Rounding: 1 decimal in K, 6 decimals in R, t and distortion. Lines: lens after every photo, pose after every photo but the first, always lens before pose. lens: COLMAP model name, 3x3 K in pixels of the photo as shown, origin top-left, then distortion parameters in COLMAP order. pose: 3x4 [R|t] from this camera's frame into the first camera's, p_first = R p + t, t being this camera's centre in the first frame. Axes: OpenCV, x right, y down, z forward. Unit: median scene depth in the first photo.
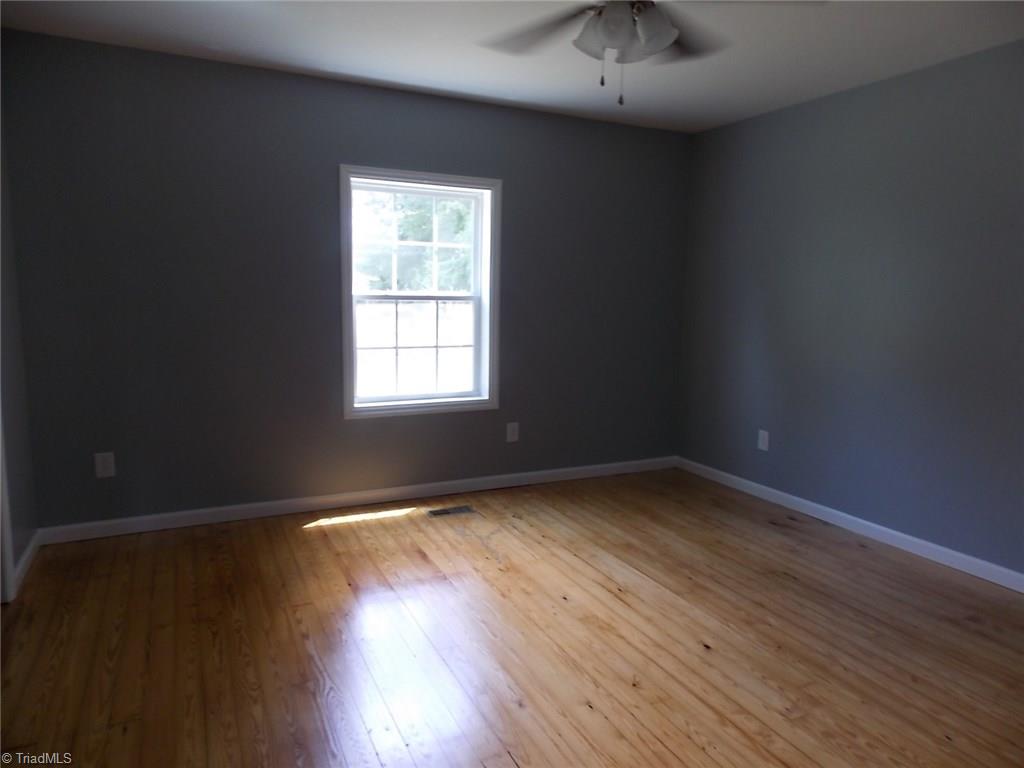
lens RADIAL K [[672.6, 0, 518.1], [0, 672.6, 379.4], [0, 0, 1]] dist [0.013049, -0.001631]
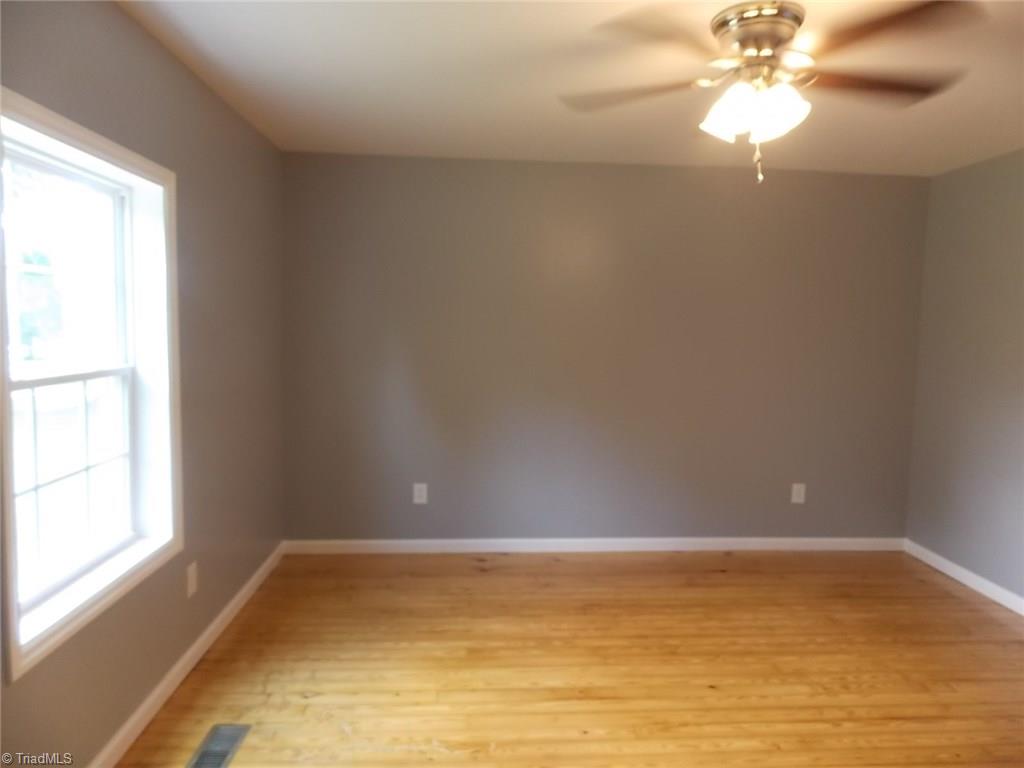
lens RADIAL K [[672.6, 0, 518.1], [0, 672.6, 379.4], [0, 0, 1]] dist [0.013049, -0.001631]
pose [[0.379136, -0.083710, 0.921547, -0.545676], [0.105660, 0.993302, 0.046758, -0.122588], [-0.919289, 0.079643, 0.385441, 0.565377]]
